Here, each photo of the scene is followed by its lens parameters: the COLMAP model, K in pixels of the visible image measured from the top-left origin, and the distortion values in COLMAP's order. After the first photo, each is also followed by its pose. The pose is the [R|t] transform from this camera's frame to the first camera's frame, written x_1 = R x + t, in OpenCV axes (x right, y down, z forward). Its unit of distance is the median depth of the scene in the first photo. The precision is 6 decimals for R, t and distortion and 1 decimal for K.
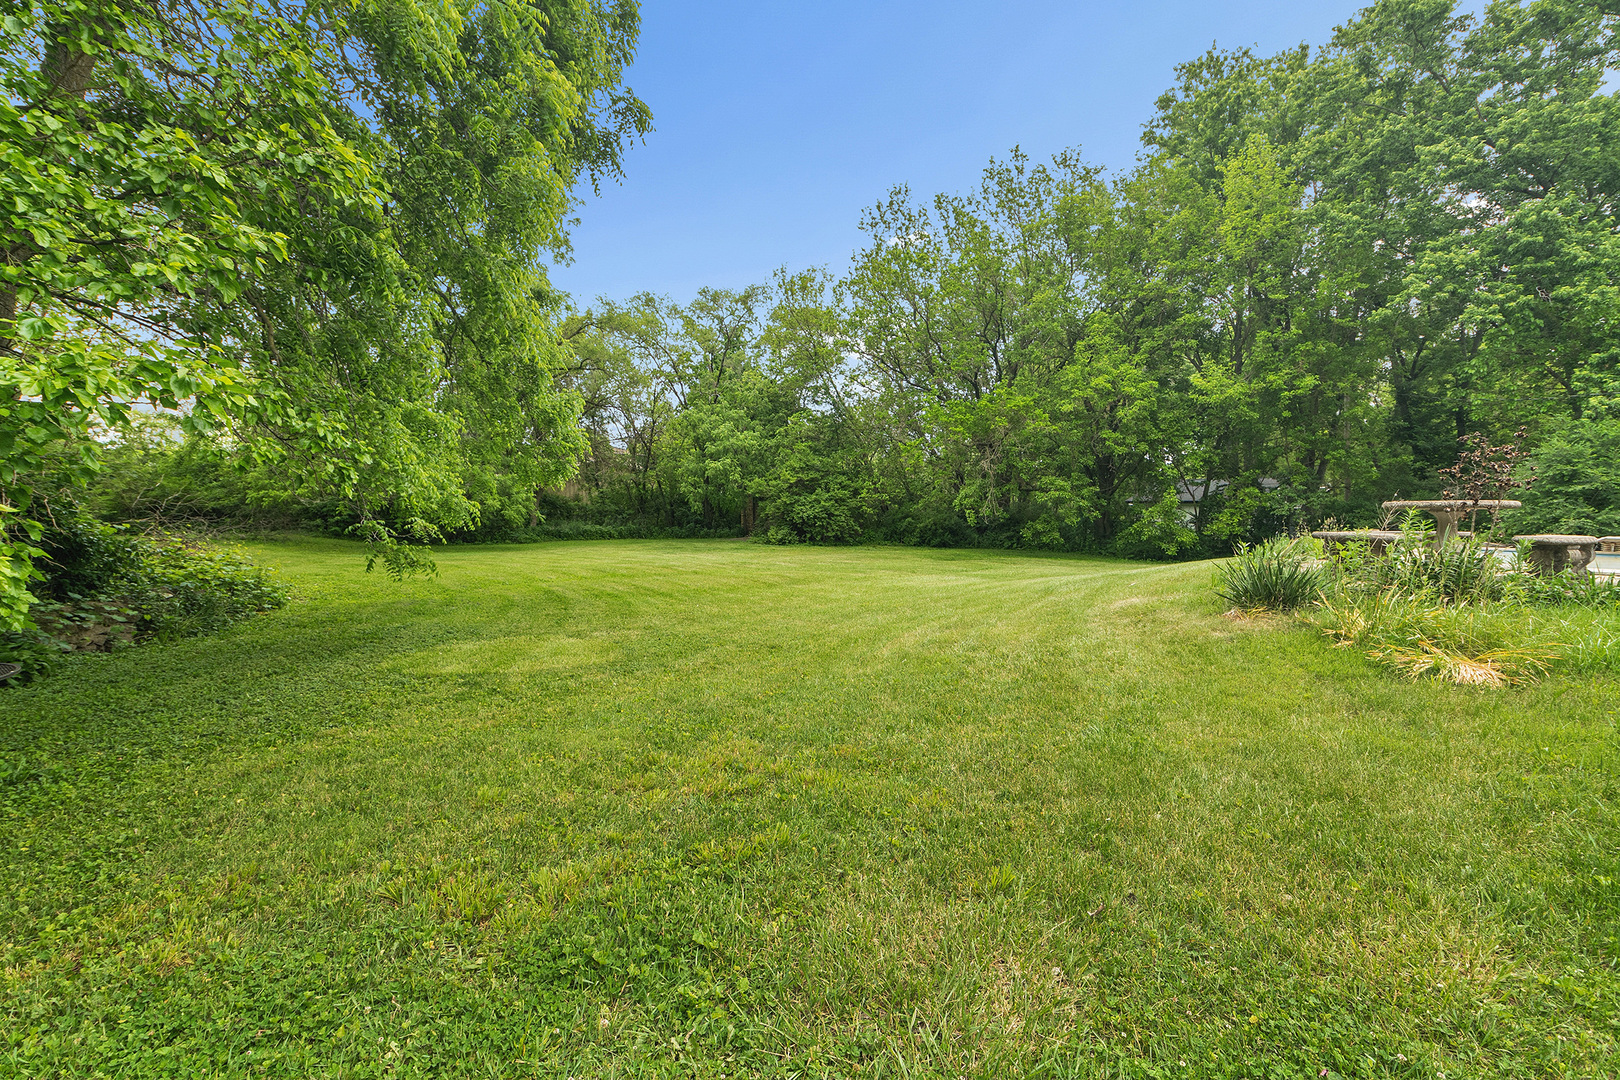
lens RADIAL K [[726.0, 0, 807.0], [0, 726.0, 534.0], [0, 0, 1]] dist [-0.002004, 0.000420]
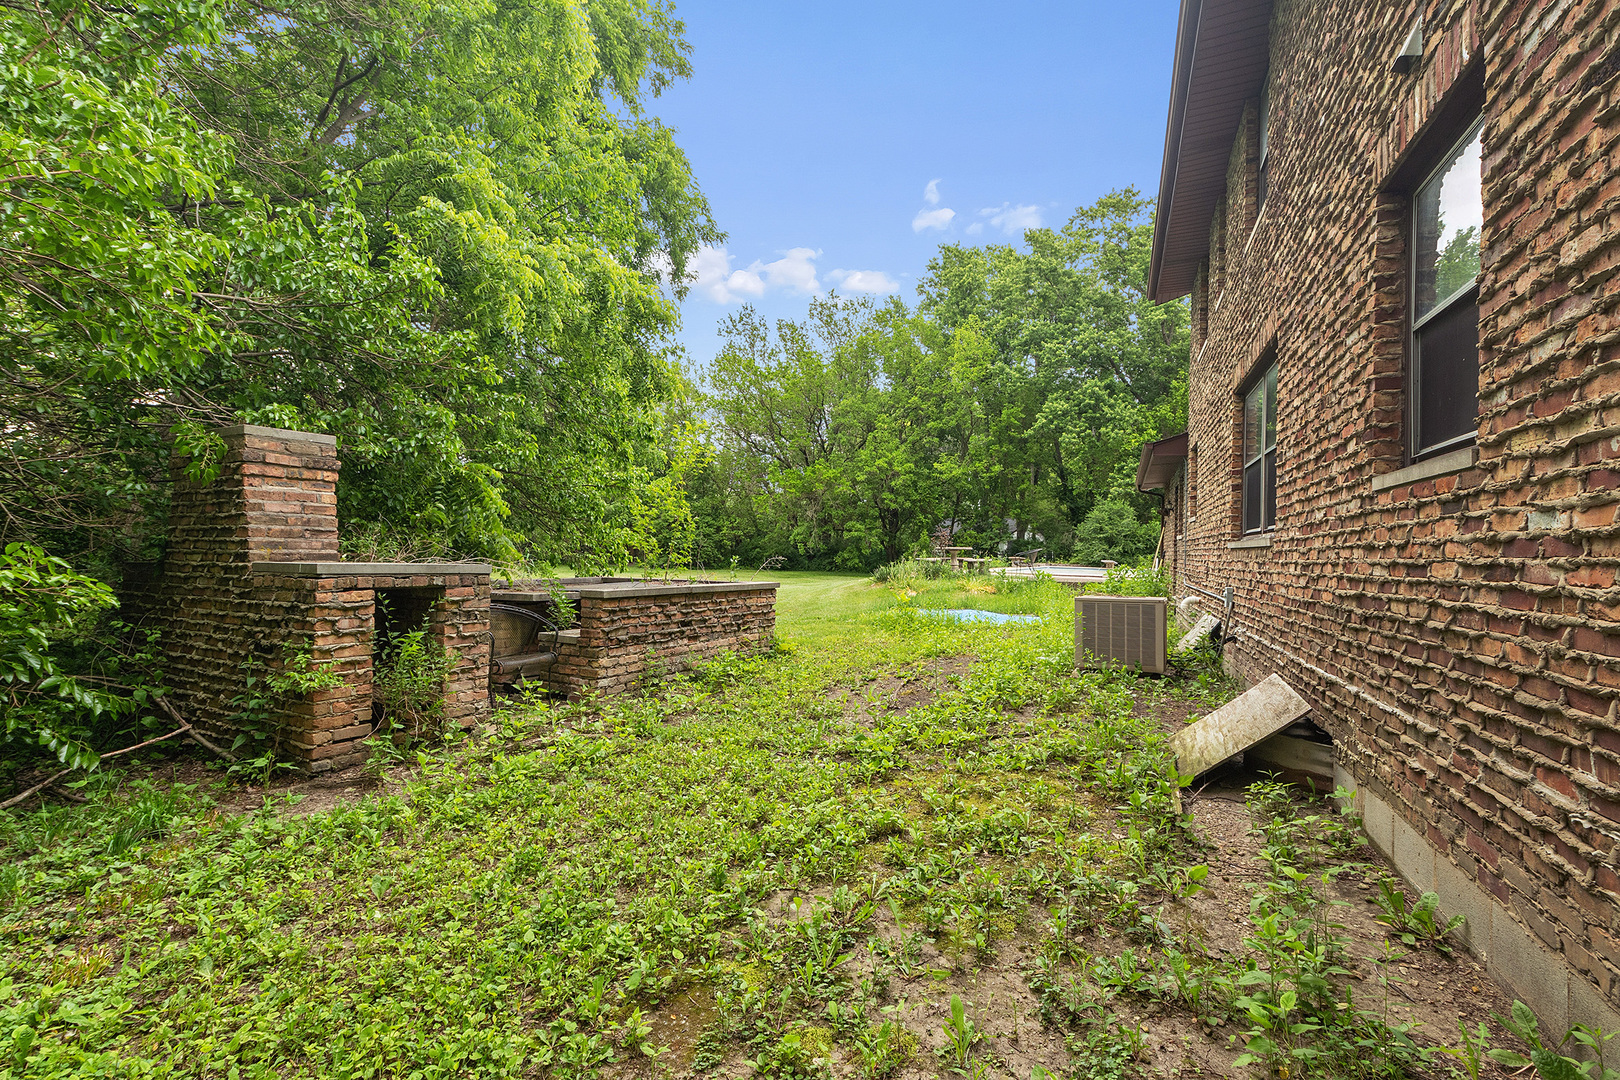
lens RADIAL K [[726.0, 0, 809.0], [0, 726.0, 548.9], [0, 0, 1]] dist [-0.002004, 0.000420]
pose [[0.976851, 0.001219, 0.213917, -0.077425], [0.002915, 0.999815, -0.019011, 0.005526], [-0.213900, 0.019195, 0.976667, -0.468929]]
